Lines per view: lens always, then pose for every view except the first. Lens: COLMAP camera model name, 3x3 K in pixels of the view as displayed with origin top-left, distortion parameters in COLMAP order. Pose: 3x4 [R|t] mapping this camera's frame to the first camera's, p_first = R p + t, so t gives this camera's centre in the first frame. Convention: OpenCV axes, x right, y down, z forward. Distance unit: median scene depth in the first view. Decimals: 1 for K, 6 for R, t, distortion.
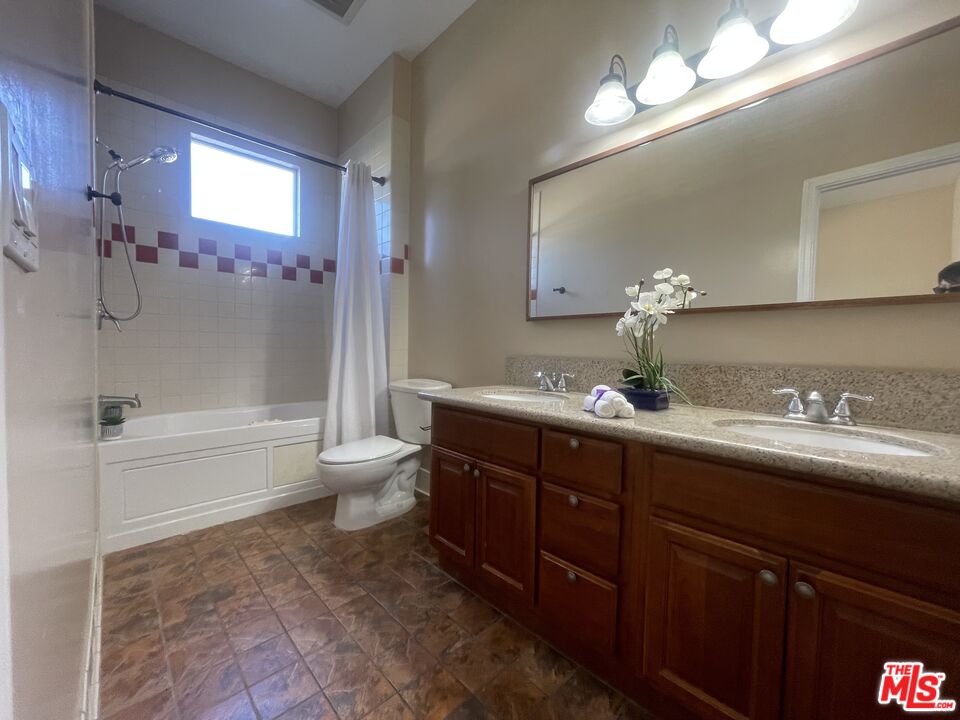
lens RADIAL K [[389.4, 0, 477.8], [0, 389.4, 362.0], [0, 0, 1]] dist [0.001704, 0.000055]
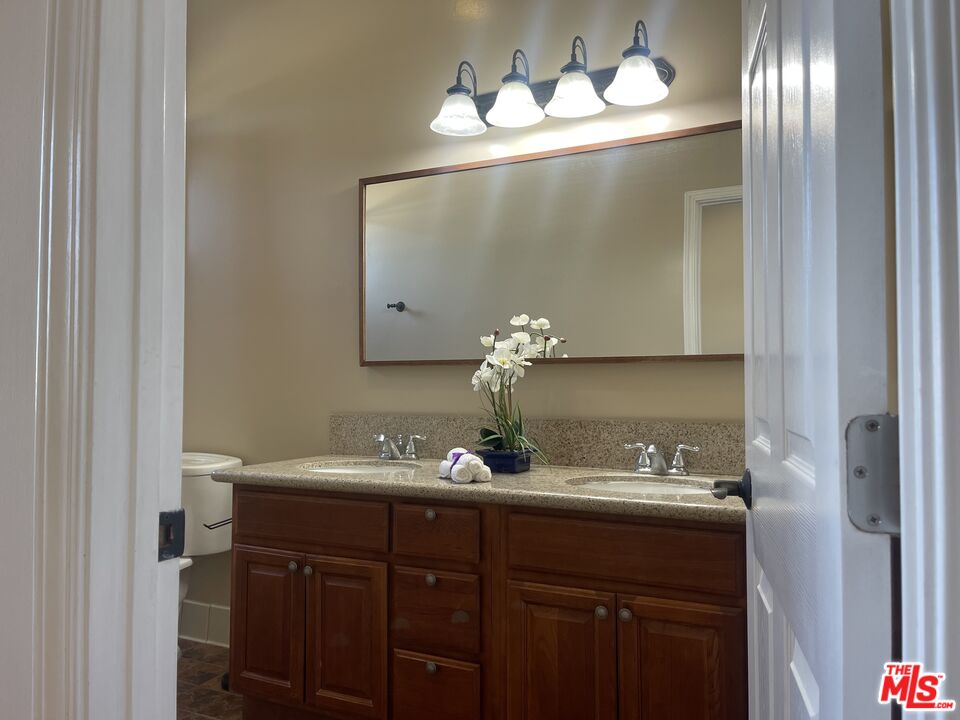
lens RADIAL K [[730.5, 0, 483.9], [0, 730.5, 359.1], [0, 0, 1]] dist [0.061681, -0.069356]
pose [[0.943746, -0.008435, 0.330562, -0.158815], [0.031103, 0.997507, -0.063345, -0.031955], [-0.329204, 0.070063, 0.941656, -0.546397]]
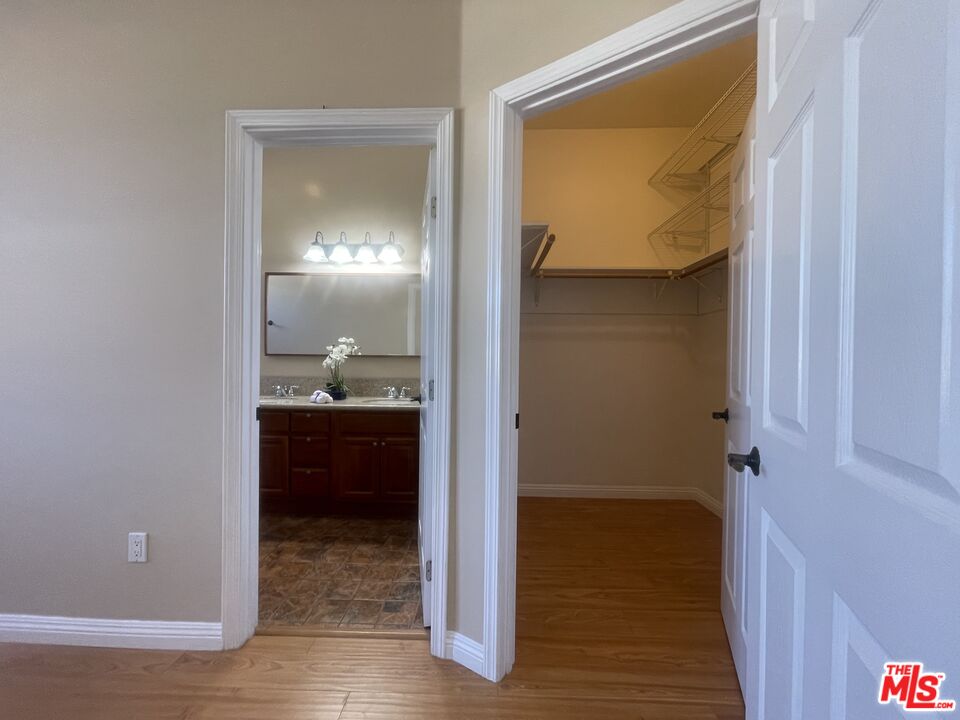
lens RADIAL K [[389.4, 0, 477.8], [0, 389.4, 362.0], [0, 0, 1]] dist [0.001704, 0.000055]
pose [[0.715529, -0.015987, 0.698400, -0.541431], [0.027623, 0.999604, -0.005418, -0.061992], [-0.698036, 0.023169, 0.715687, -1.158664]]
